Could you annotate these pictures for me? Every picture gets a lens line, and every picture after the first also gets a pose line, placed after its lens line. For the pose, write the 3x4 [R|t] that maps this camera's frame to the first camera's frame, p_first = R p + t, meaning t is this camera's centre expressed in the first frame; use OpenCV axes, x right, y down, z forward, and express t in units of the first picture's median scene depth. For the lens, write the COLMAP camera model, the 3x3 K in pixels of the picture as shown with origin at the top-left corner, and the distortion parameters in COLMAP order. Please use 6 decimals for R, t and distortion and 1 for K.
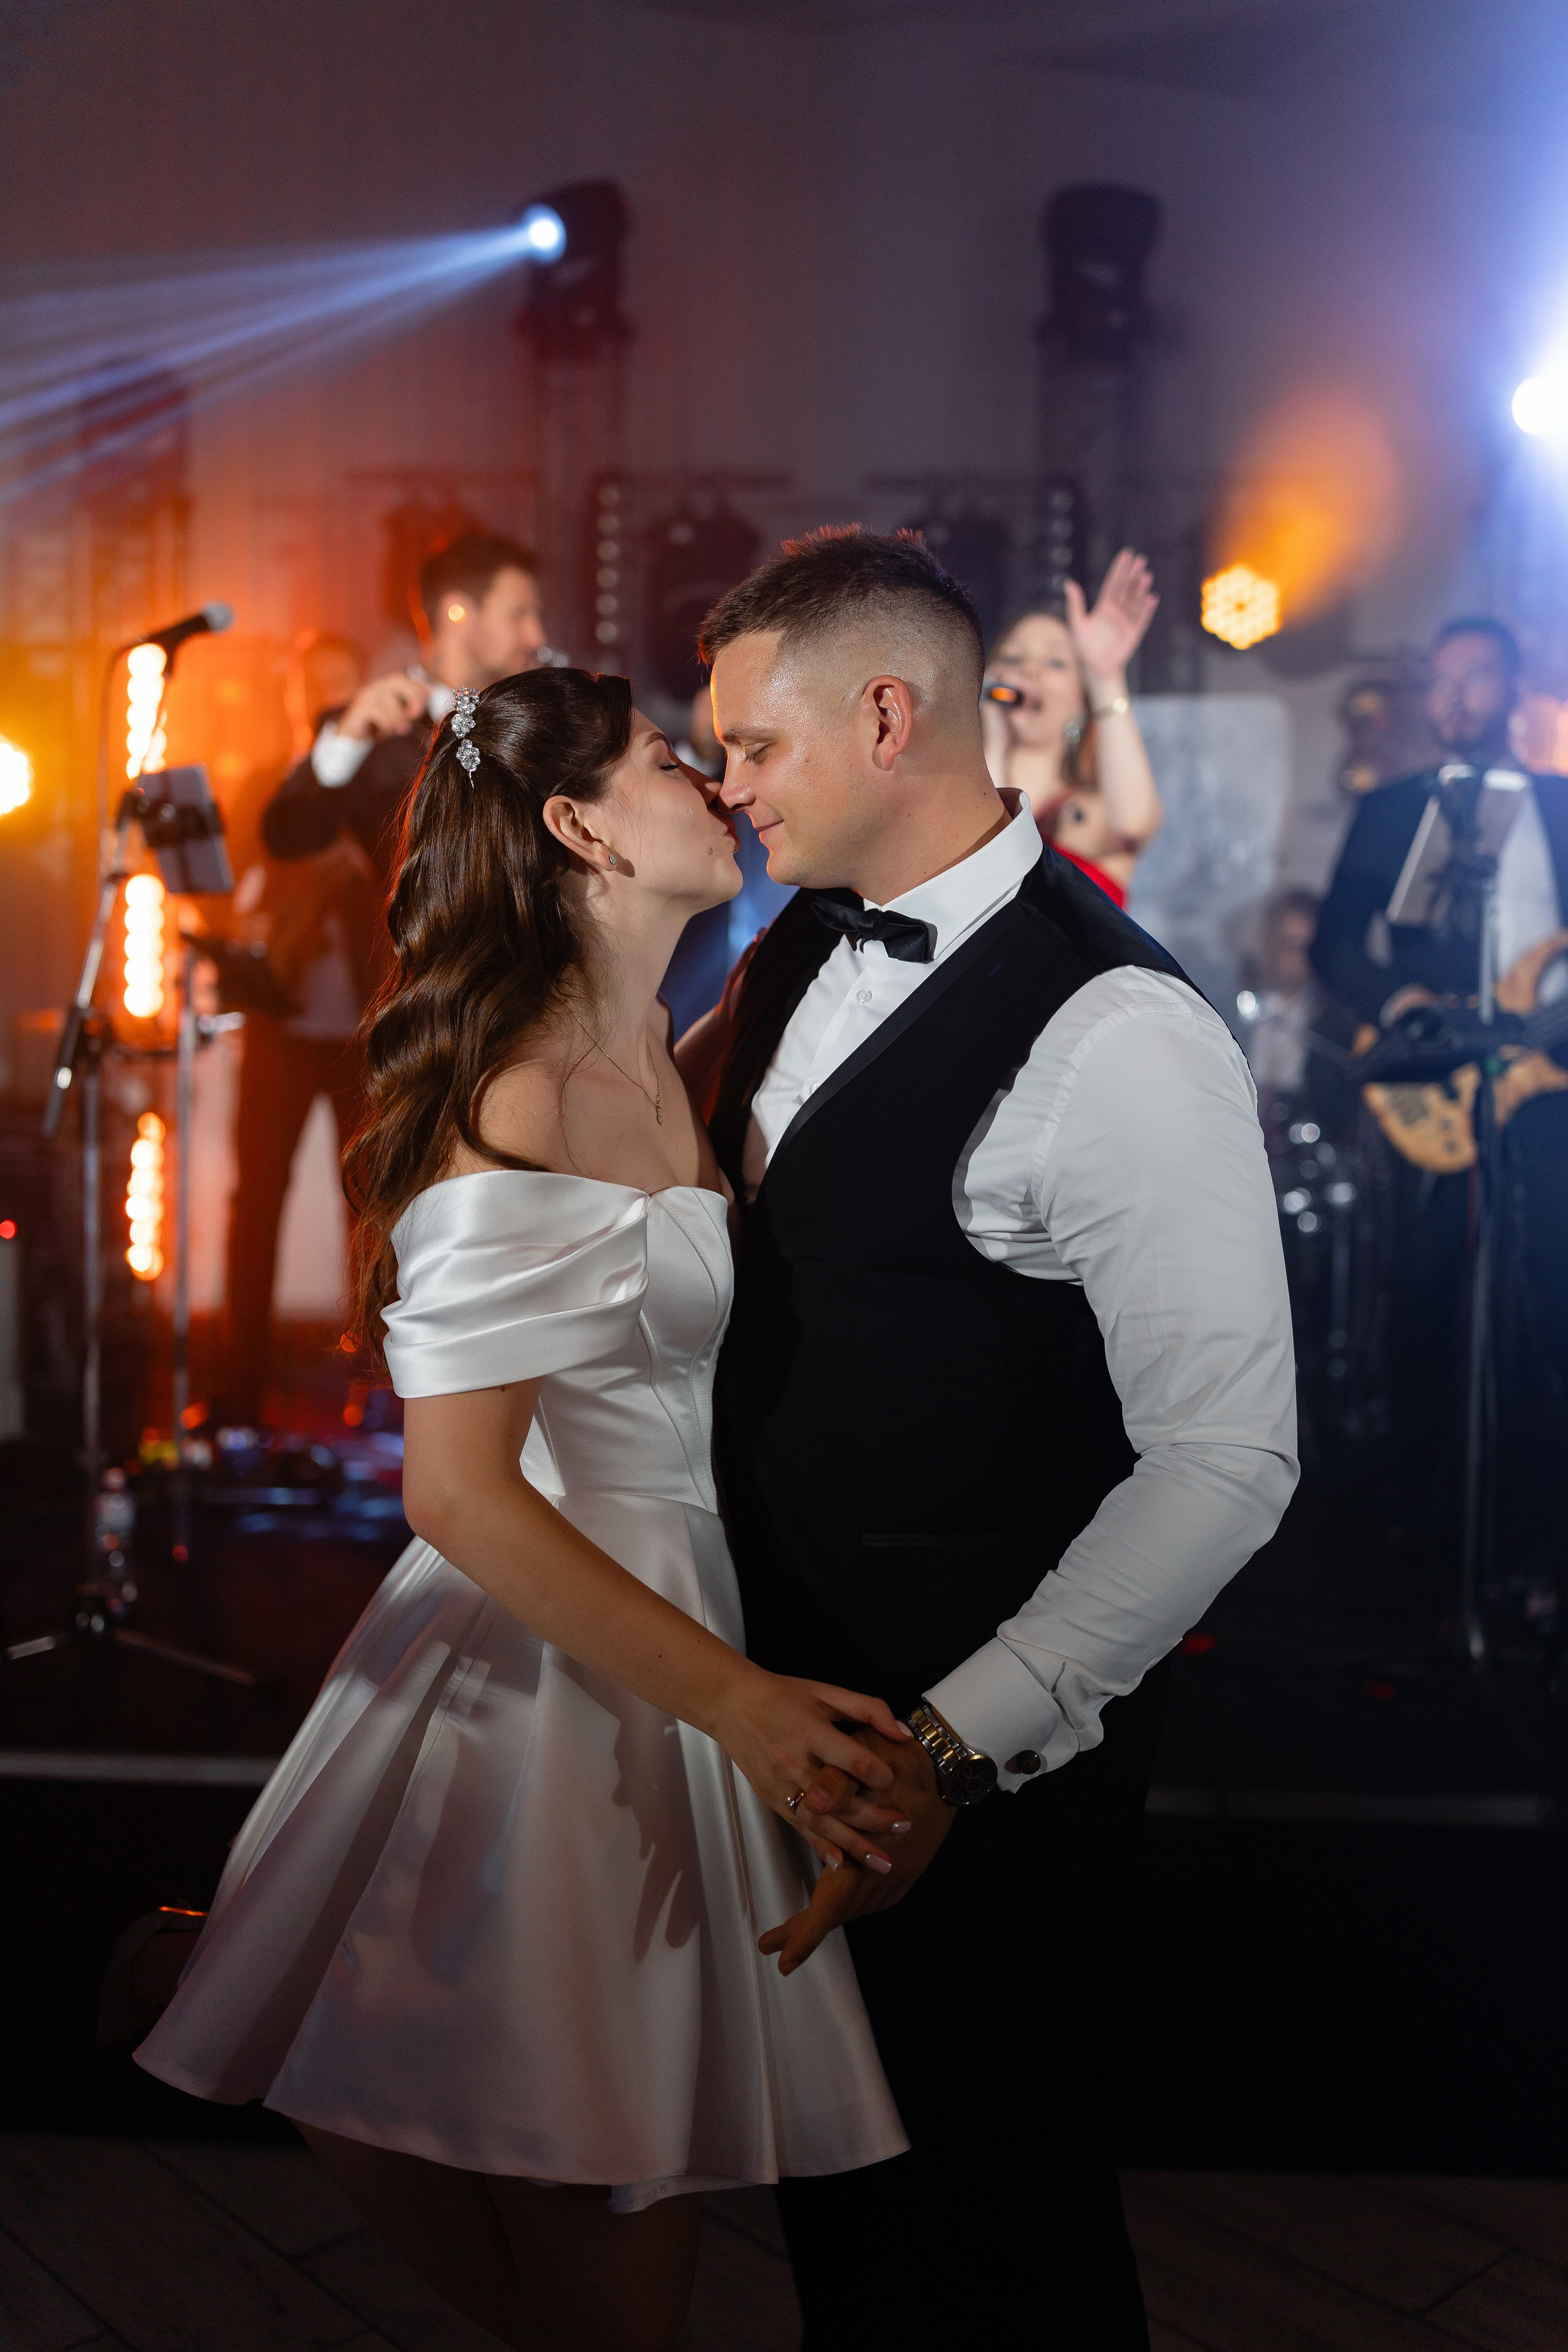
lens RADIAL K [[2240.1, 0, 764.7], [0, 2240.1, 1182.2], [0, 0, 1]] dist [0.008073, -0.014765]
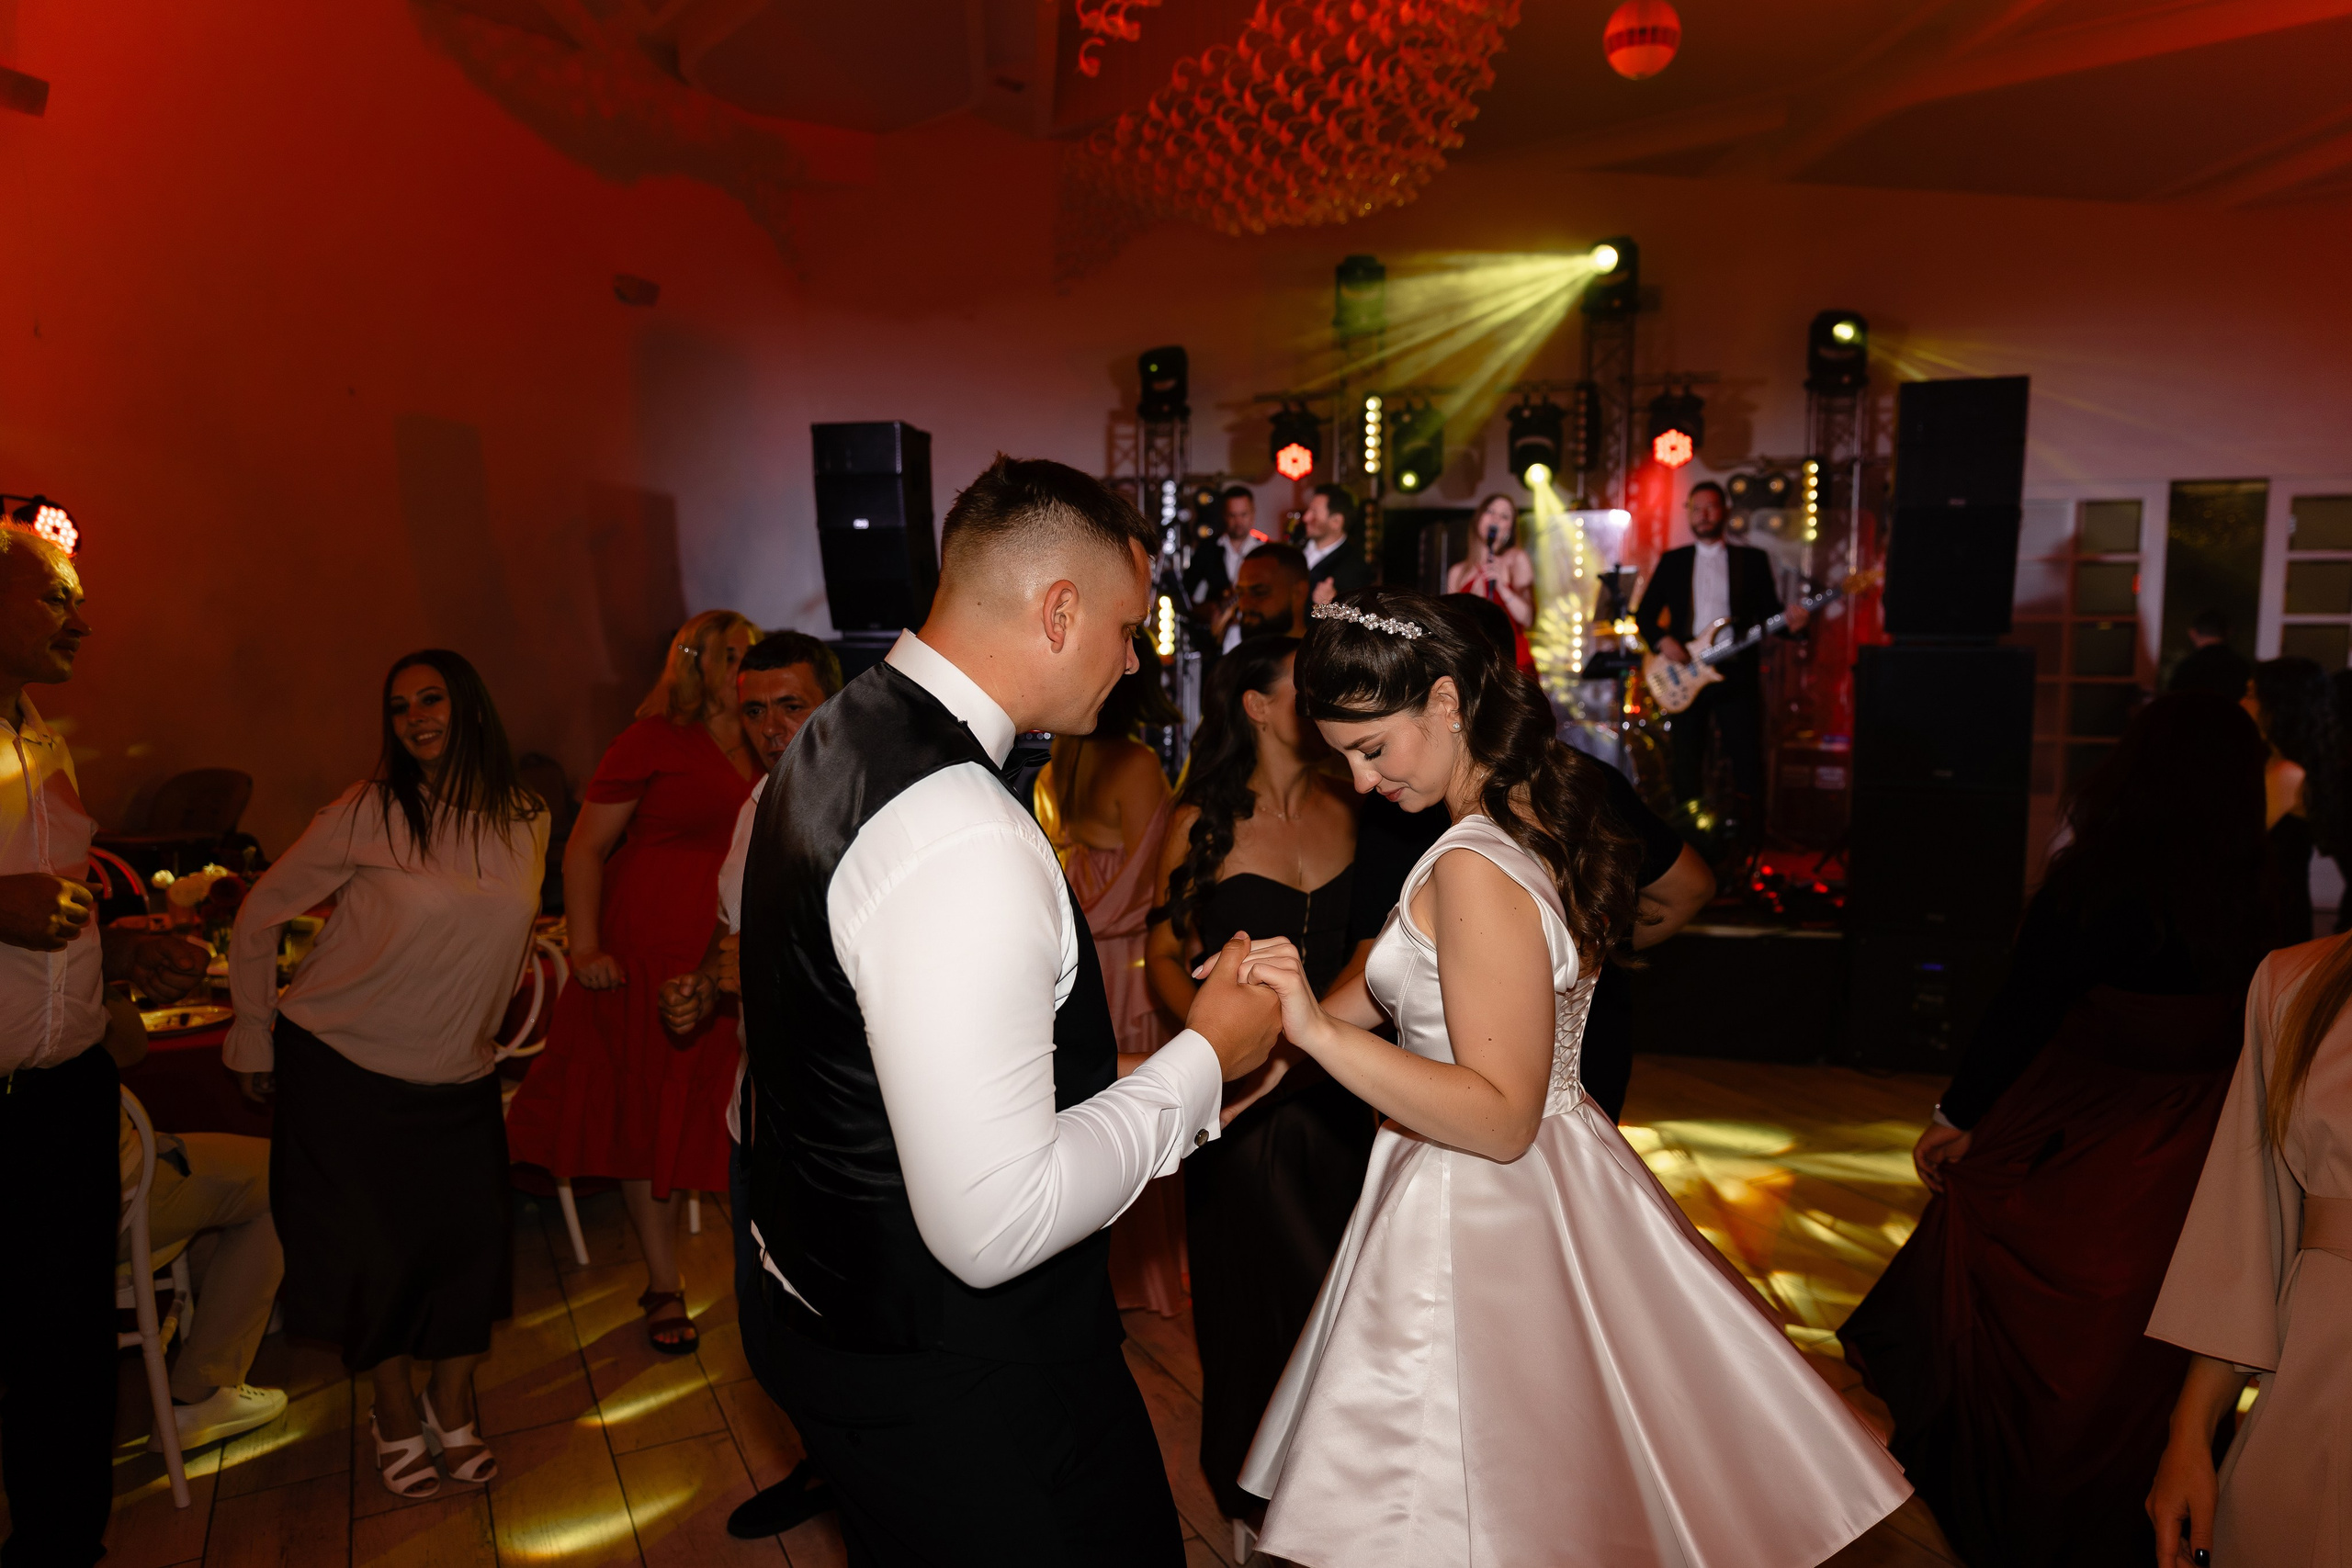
lens RADIAL K [[1521.2, 0, 1233.7], [0, 1521.2, 787.2], [0, 0, 1]] dist [-0.002062, -0.001278]
pose [[0.972139, 0.008481, -0.234251, 0.214386], [0.001541, 0.999092, 0.042567, 0.006102], [0.234400, -0.041742, 0.971244, -0.696288]]
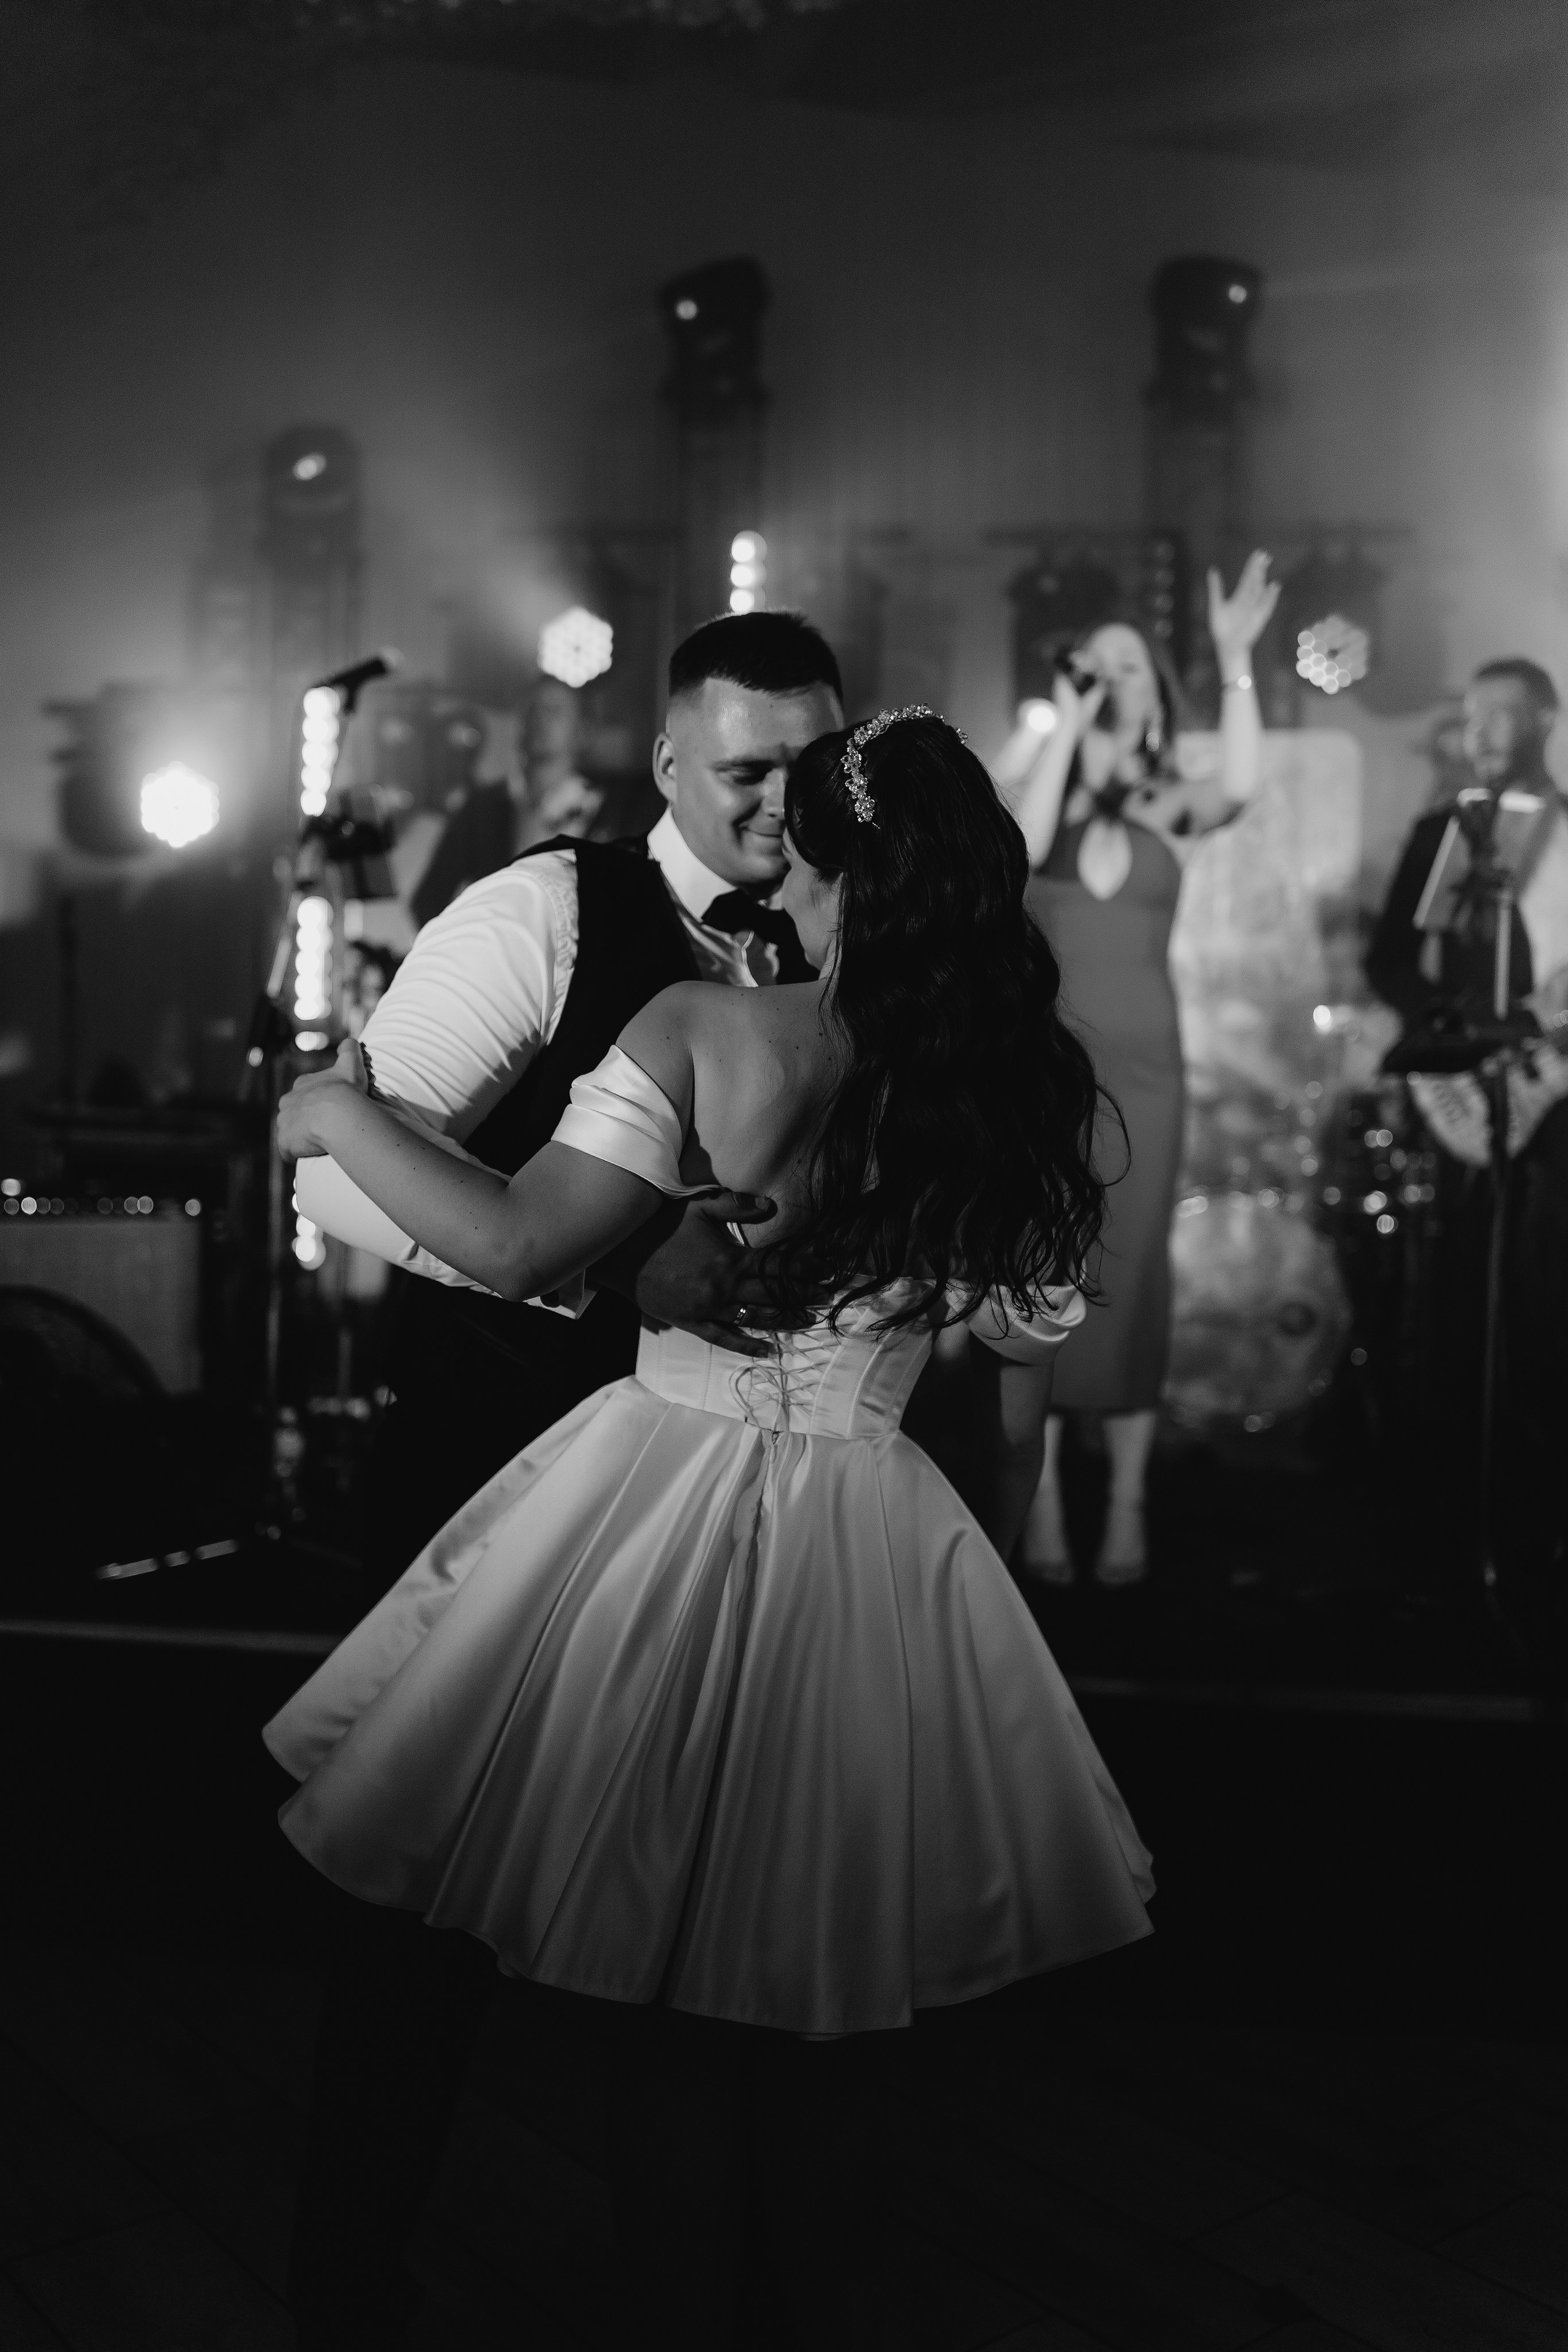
lens RADIAL K [[2240.1, 0, 764.7], [0, 2240.1, 1182.2], [0, 0, 1]] dist [0.008073, -0.014765]
pose [[0.997891, 0.012133, -0.063775, 0.019166], [-0.013347, 0.999737, -0.018645, 0.027290], [0.063532, 0.019457, 0.997790, -0.104989]]
